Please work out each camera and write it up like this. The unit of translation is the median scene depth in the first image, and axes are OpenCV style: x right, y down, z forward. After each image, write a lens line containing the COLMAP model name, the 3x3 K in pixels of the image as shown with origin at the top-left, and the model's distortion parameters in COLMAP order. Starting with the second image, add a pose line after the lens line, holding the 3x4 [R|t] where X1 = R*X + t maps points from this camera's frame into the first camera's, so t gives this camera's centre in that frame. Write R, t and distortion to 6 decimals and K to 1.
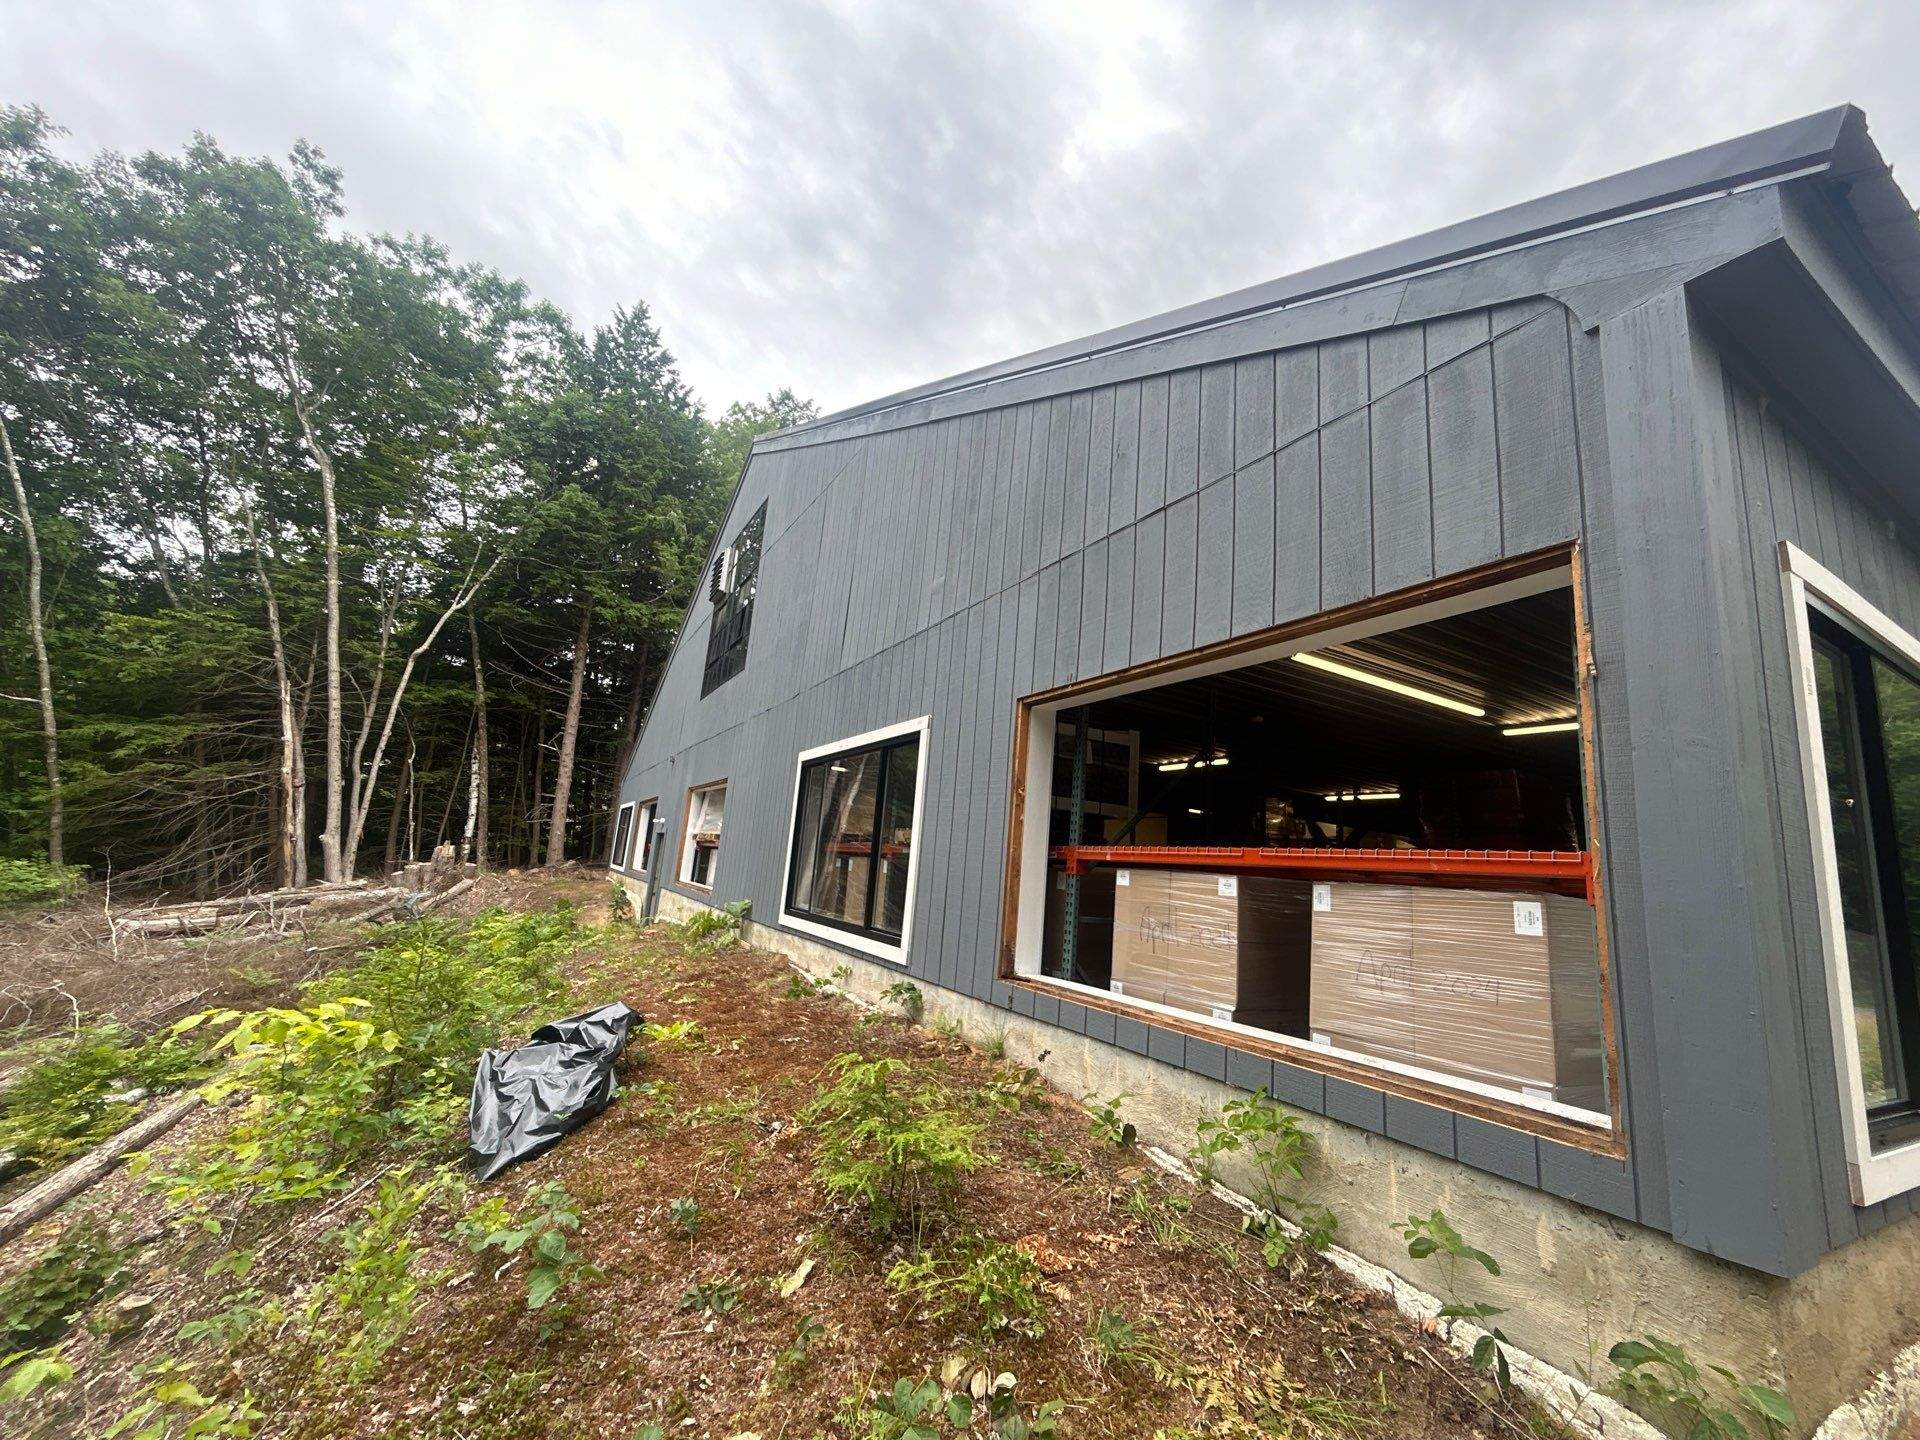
lens RADIAL K [[791.6, 0, 966.0], [0, 791.6, 711.7], [0, 0, 1]] dist [-0.002619, 0.000273]
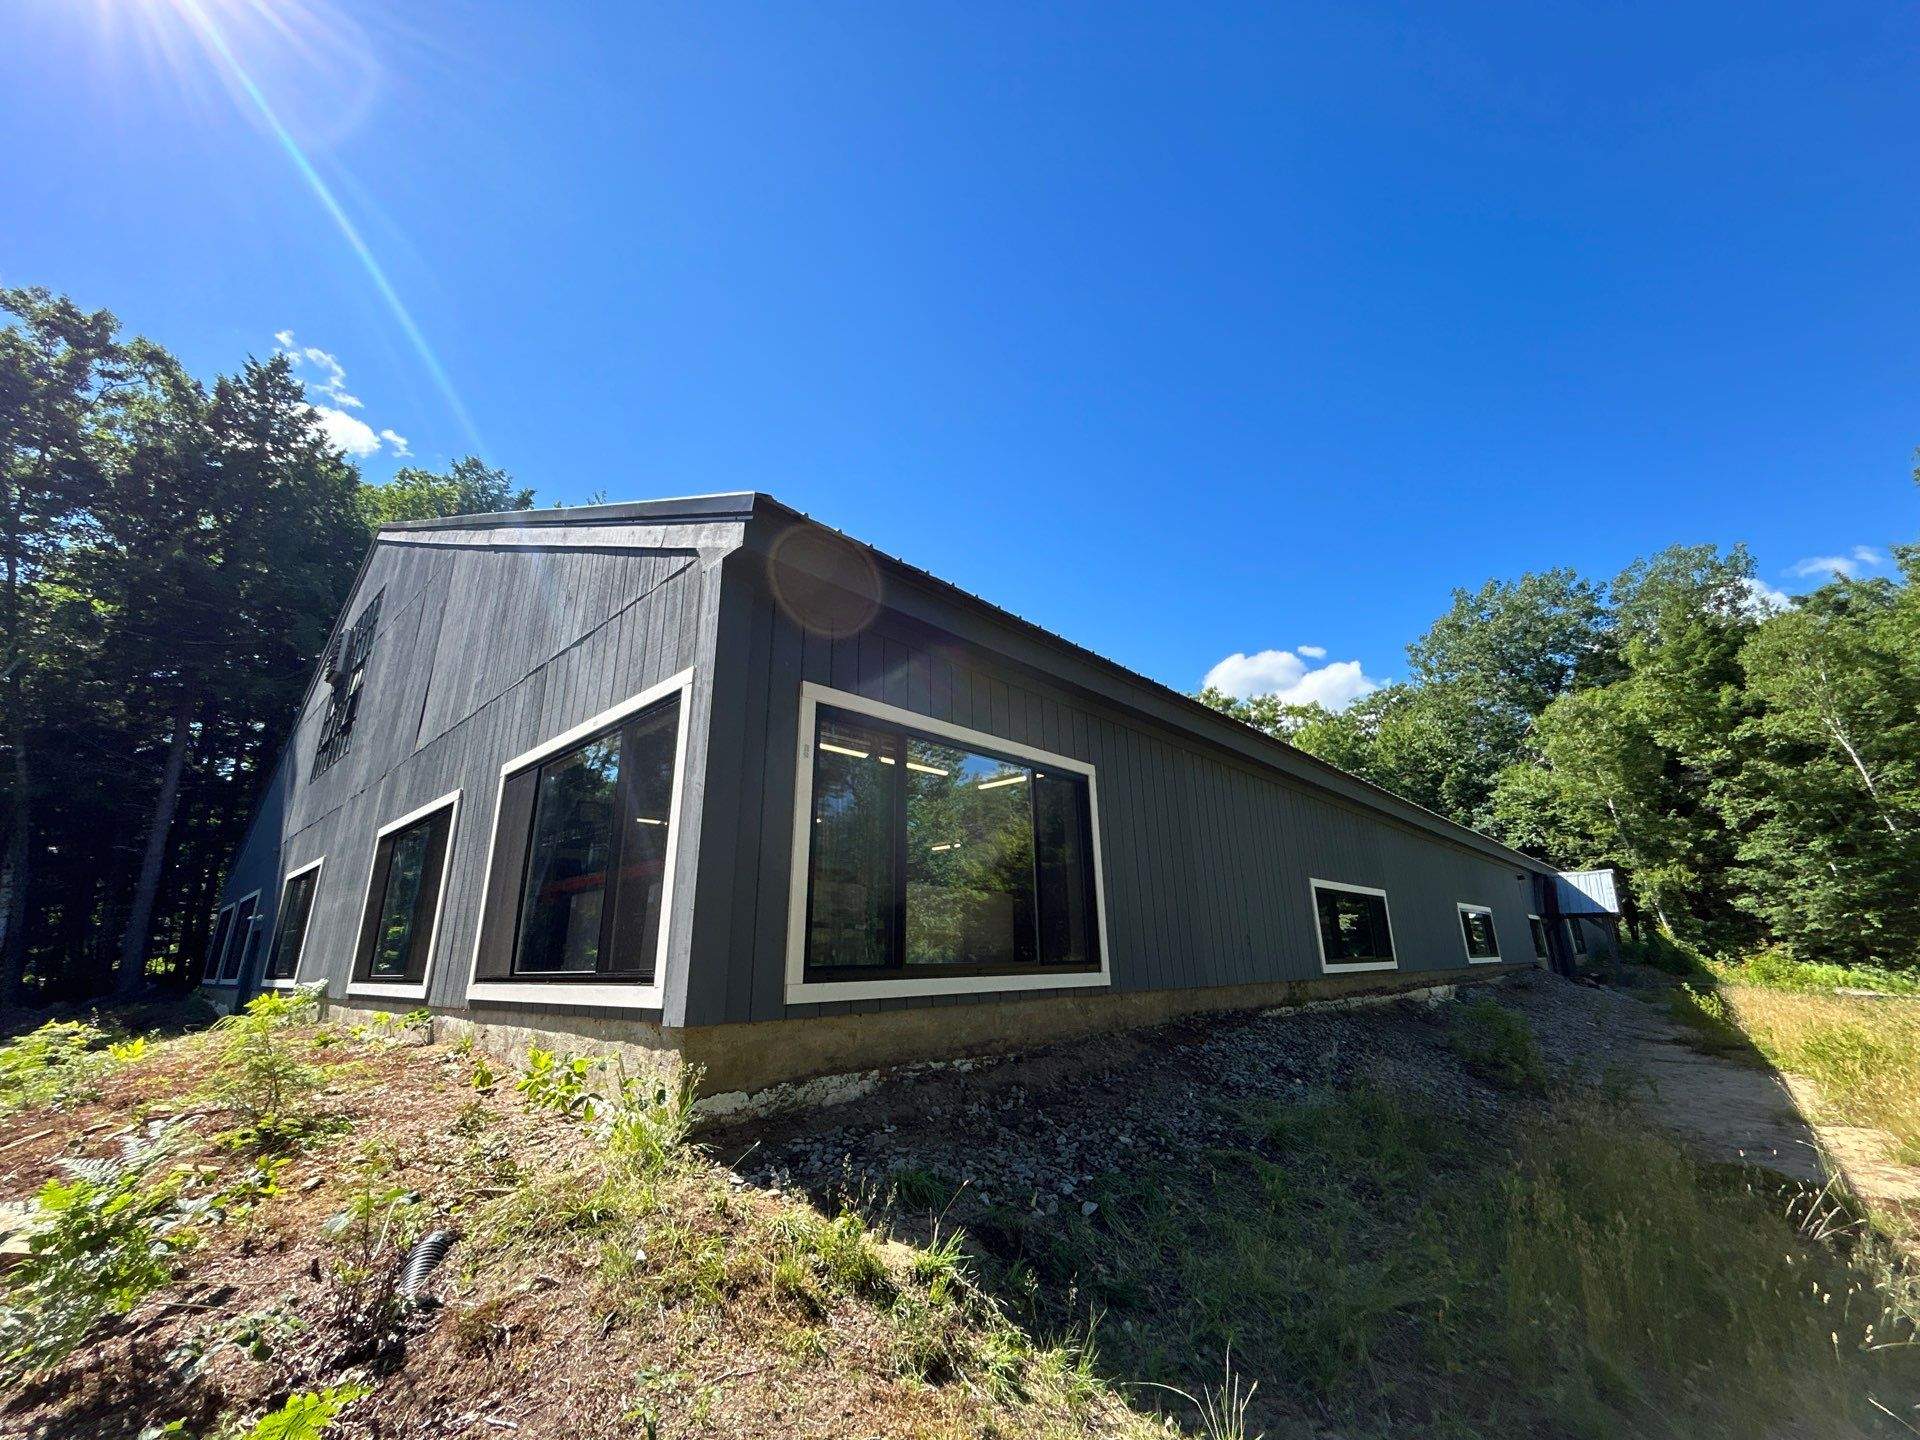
lens RADIAL K [[791.6, 0, 966.0], [0, 791.6, 711.7], [0, 0, 1]] dist [-0.002619, 0.000273]
pose [[0.951338, -0.007294, 0.308062, 0.557641], [0.035376, 0.995695, -0.085671, 0.032960], [-0.306111, 0.092400, 0.947501, -0.695499]]
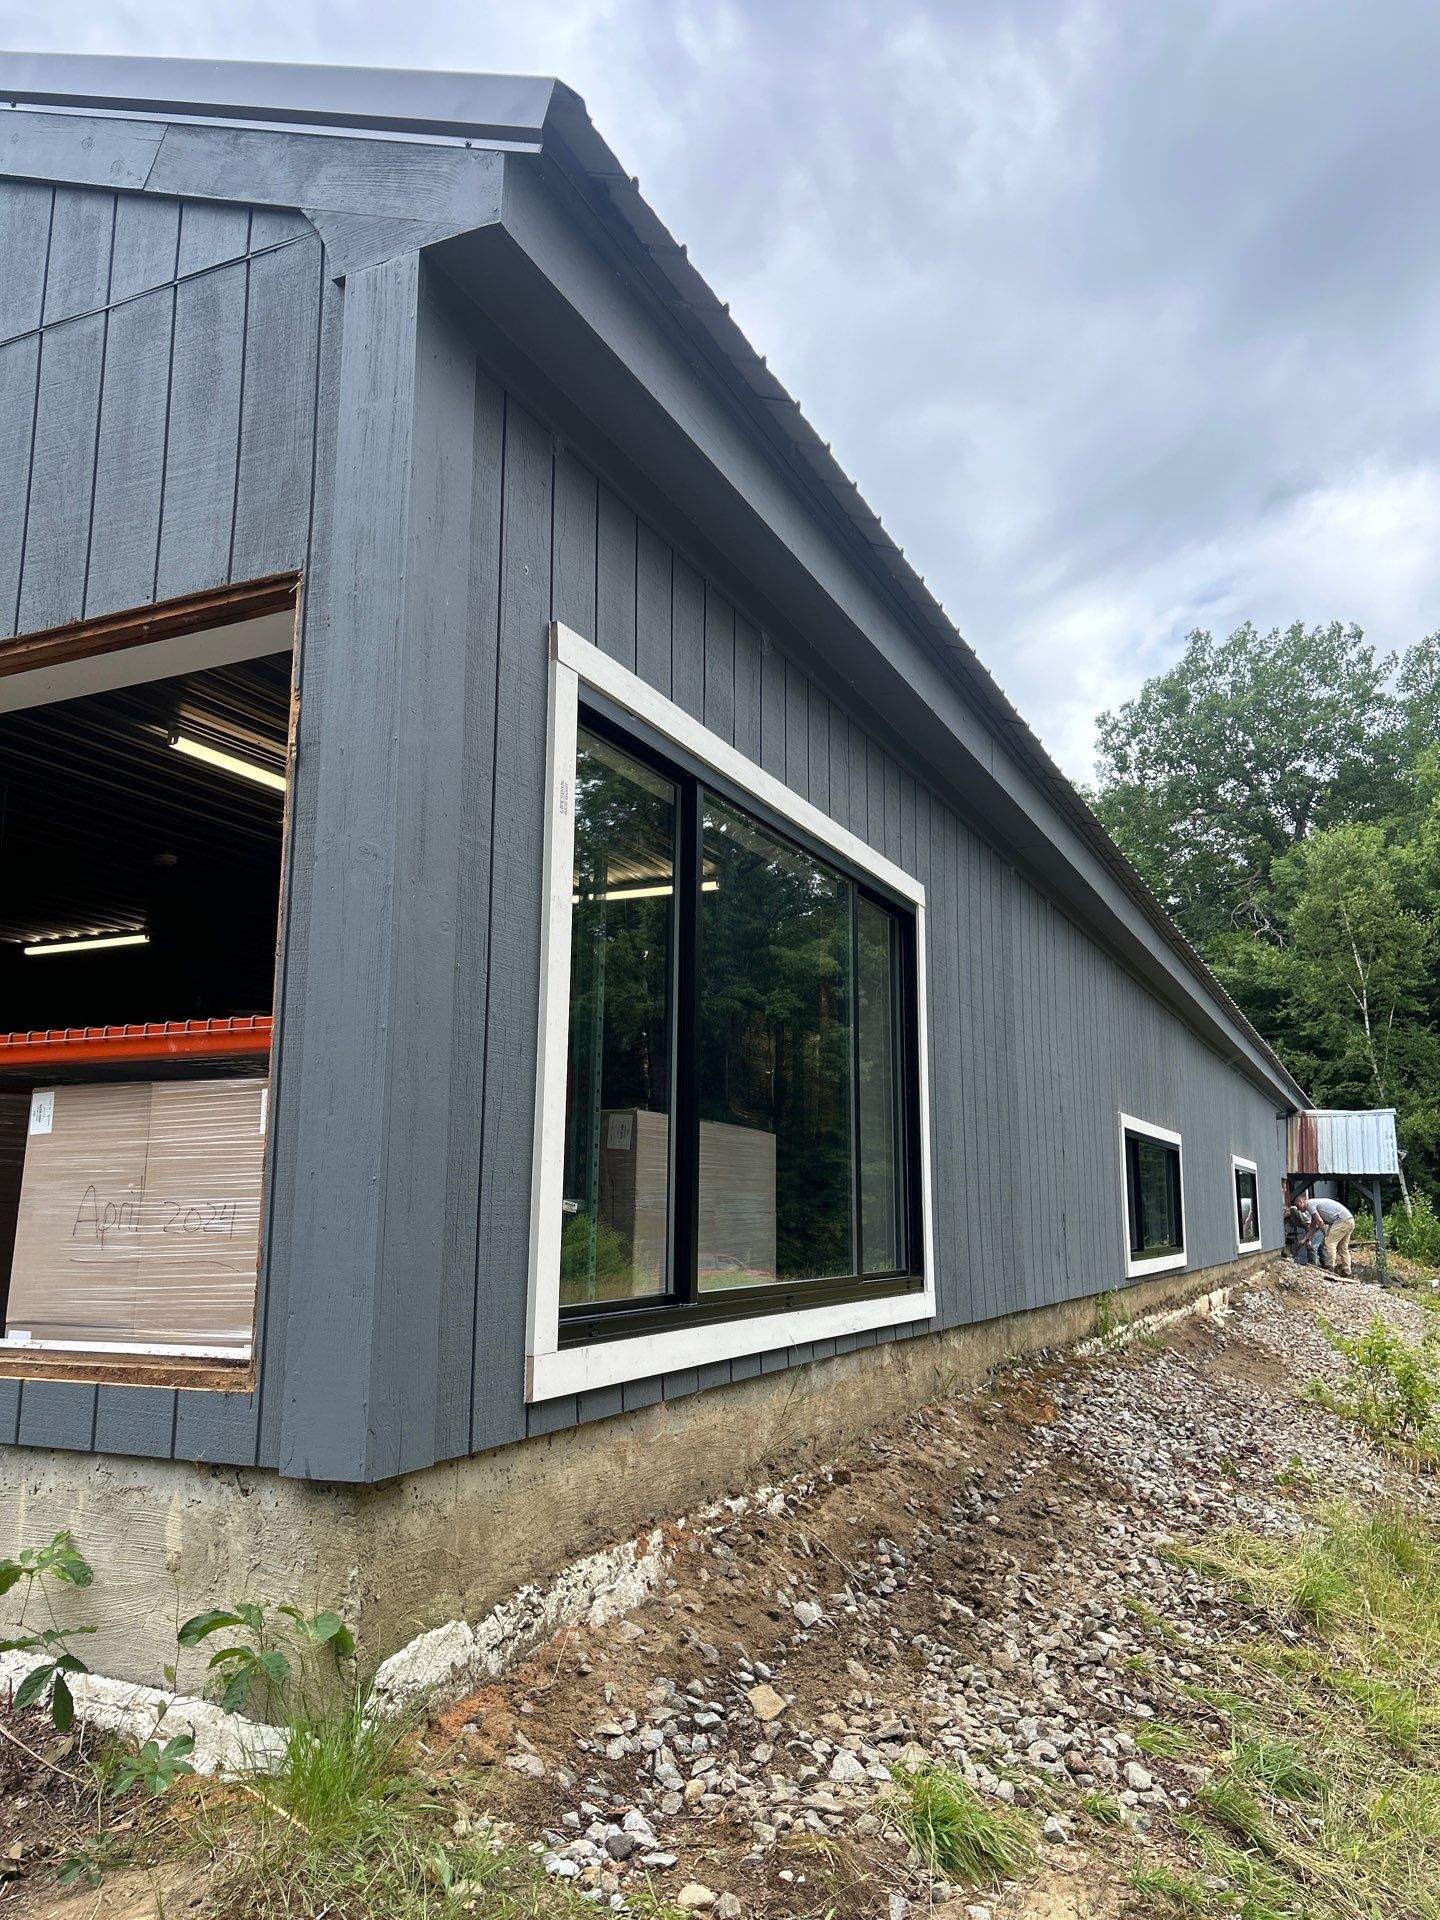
lens RADIAL K [[1453.7, 0, 720.0], [0, 1453.7, 960.0], [0, 0, 1]] dist [0.054939, -0.061136]
pose [[0.811560, 0.020682, 0.583902, 0.211941], [-0.057111, 0.997396, 0.044049, 0.036981], [-0.581471, -0.069096, 0.810628, -0.222756]]
